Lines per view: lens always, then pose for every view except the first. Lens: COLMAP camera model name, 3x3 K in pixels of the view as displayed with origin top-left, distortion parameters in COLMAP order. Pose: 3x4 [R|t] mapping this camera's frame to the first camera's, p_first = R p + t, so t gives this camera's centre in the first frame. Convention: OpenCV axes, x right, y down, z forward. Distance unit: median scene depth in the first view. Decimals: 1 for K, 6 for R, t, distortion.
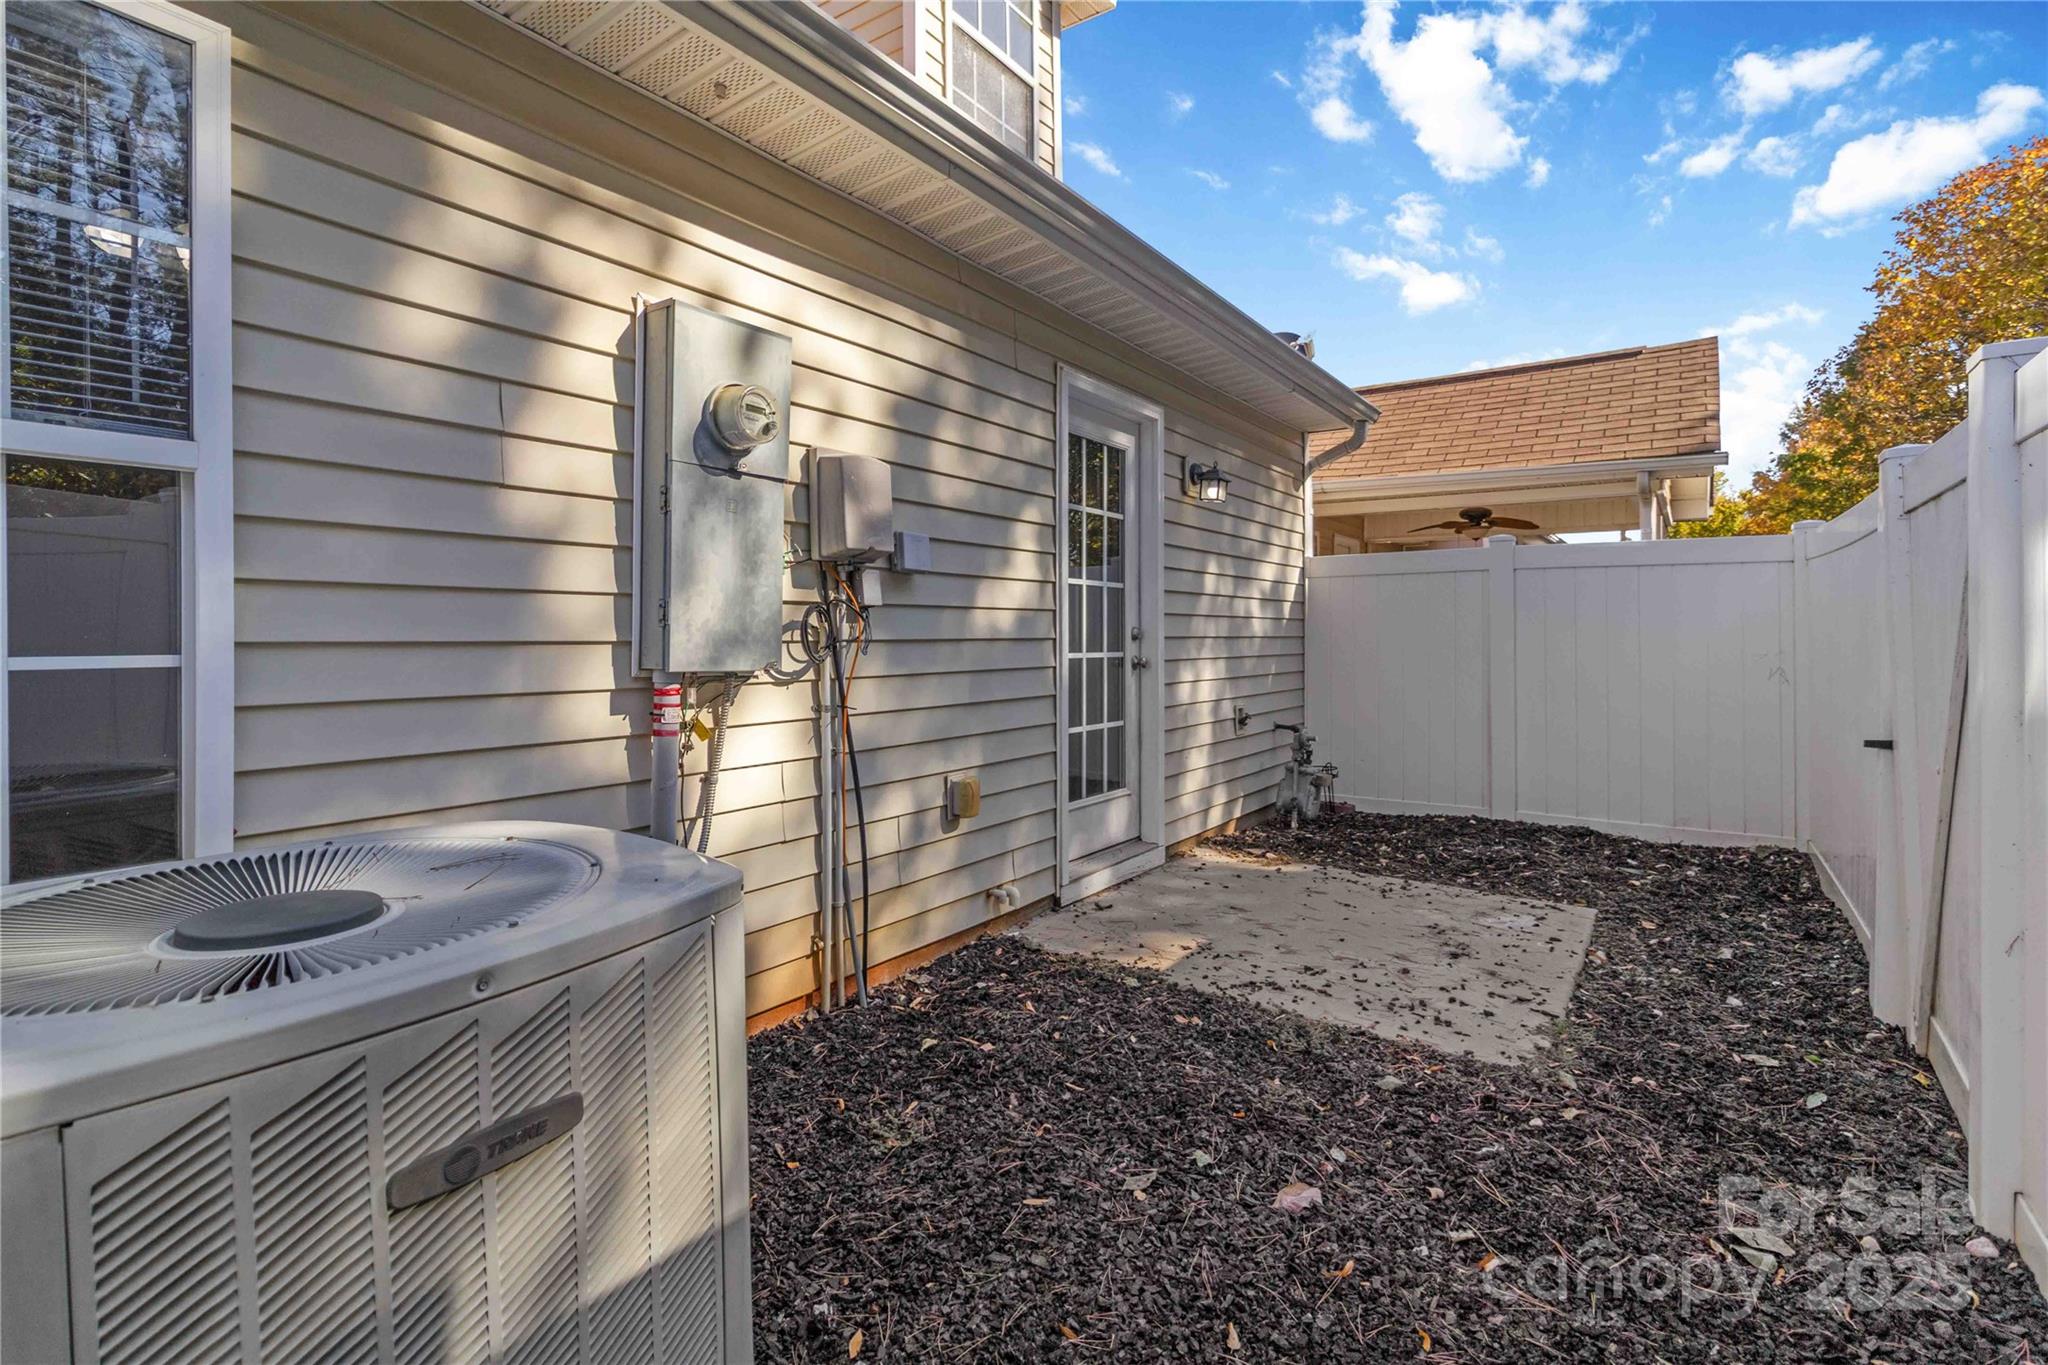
lens RADIAL K [[916.0, 0, 996.1], [0, 916.0, 632.8], [0, 0, 1]] dist [0.000147, 0.000091]
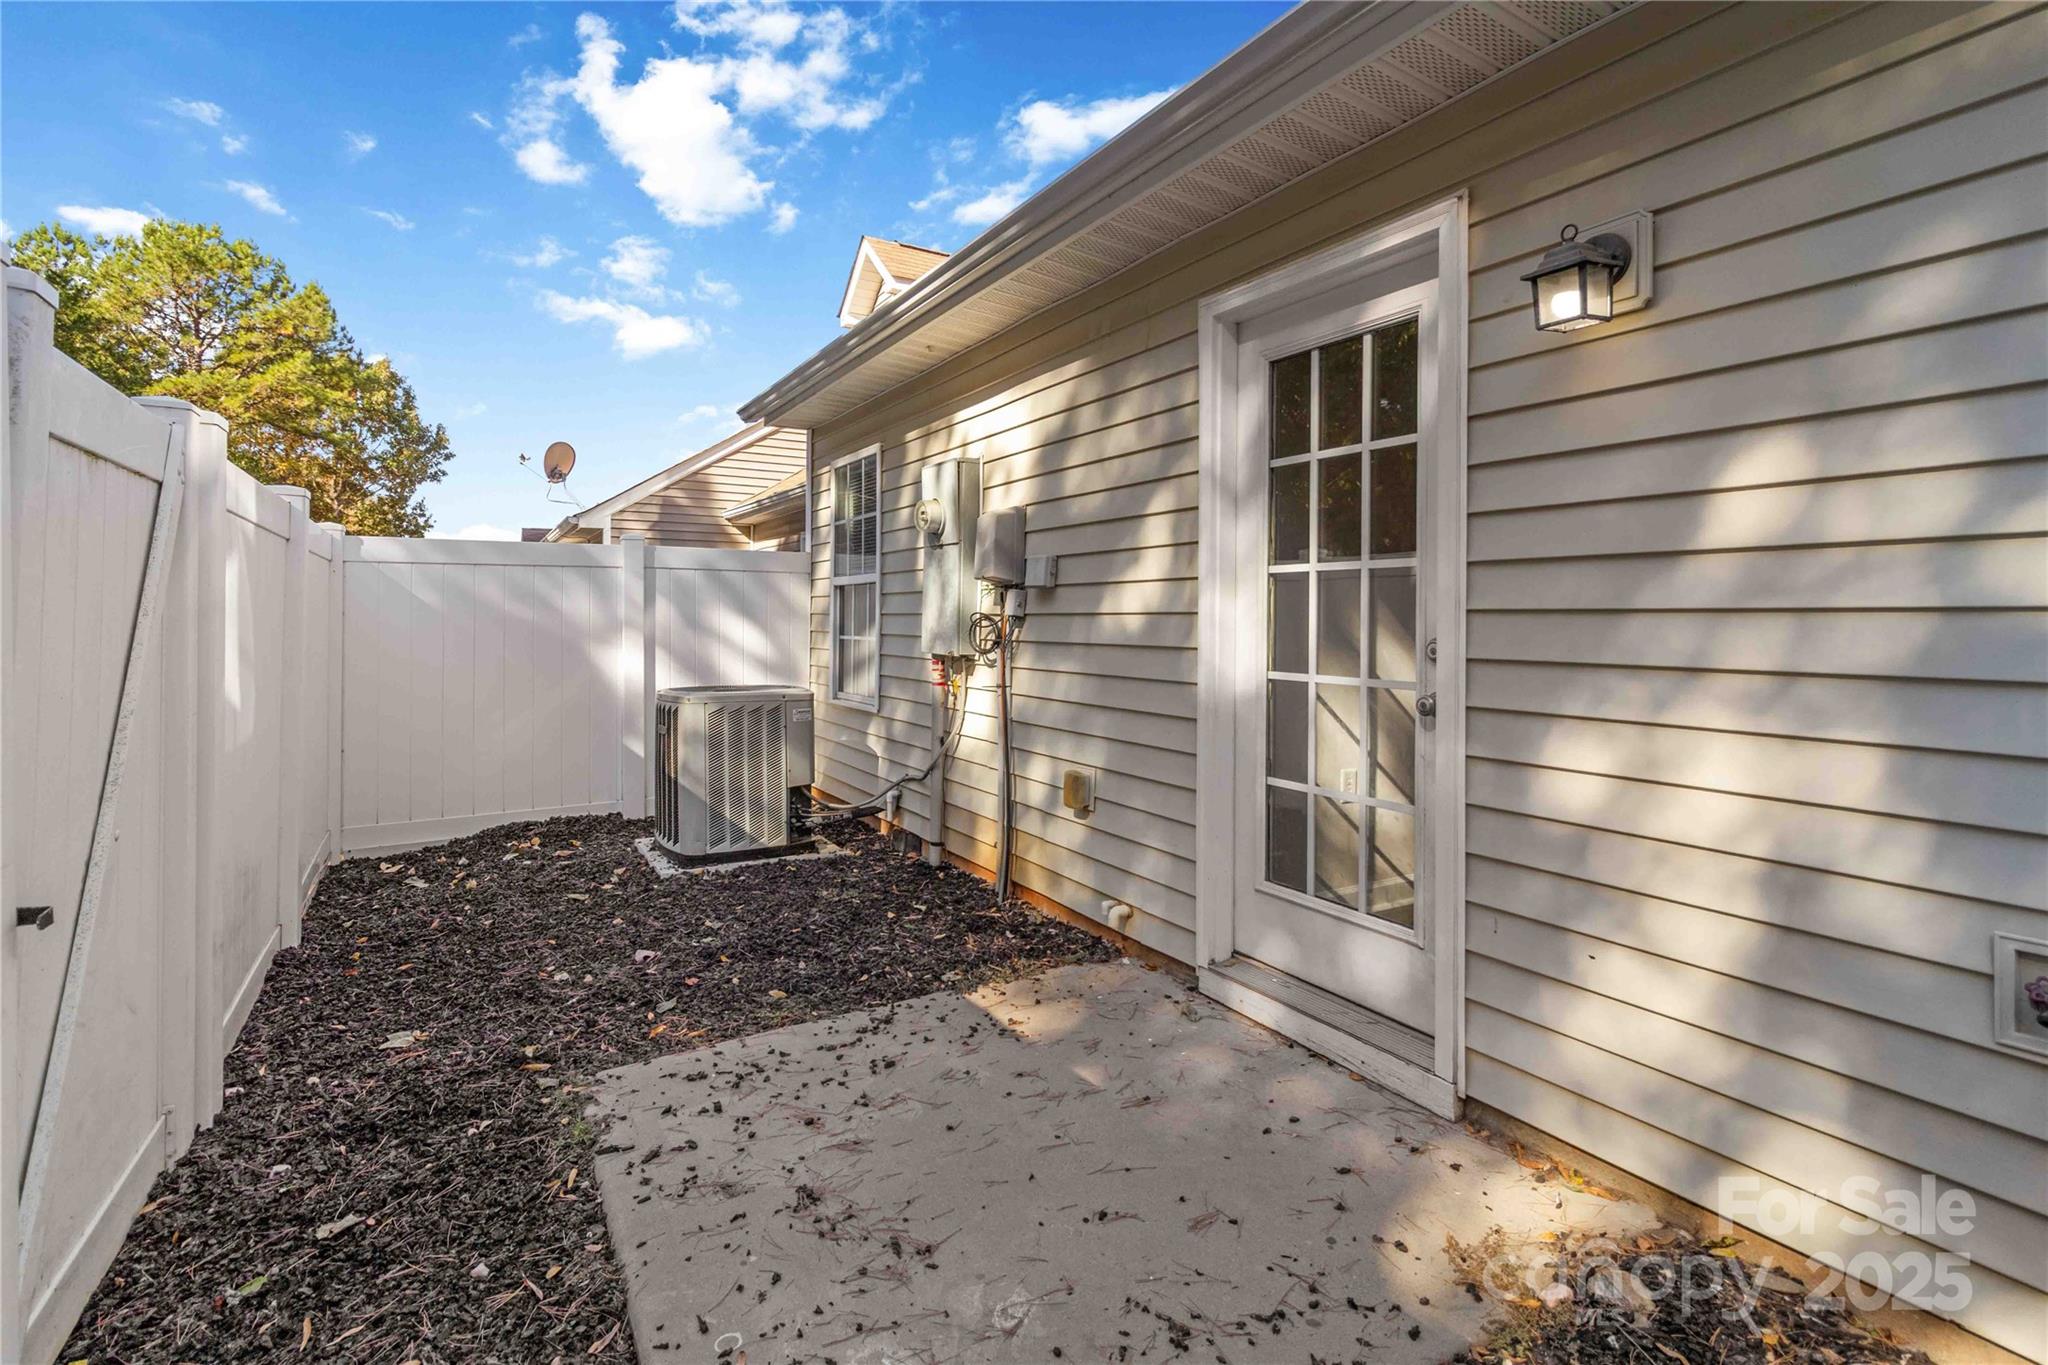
lens RADIAL K [[950.9, 0, 1063.6], [0, 950.9, 613.9], [0, 0, 1]] dist [0.000185, 0.000055]
pose [[-0.343609, -0.006821, -0.939088, 1.068109], [-0.005249, 0.999972, -0.005343, -0.022359], [0.939098, 0.003093, -0.343635, 1.424142]]
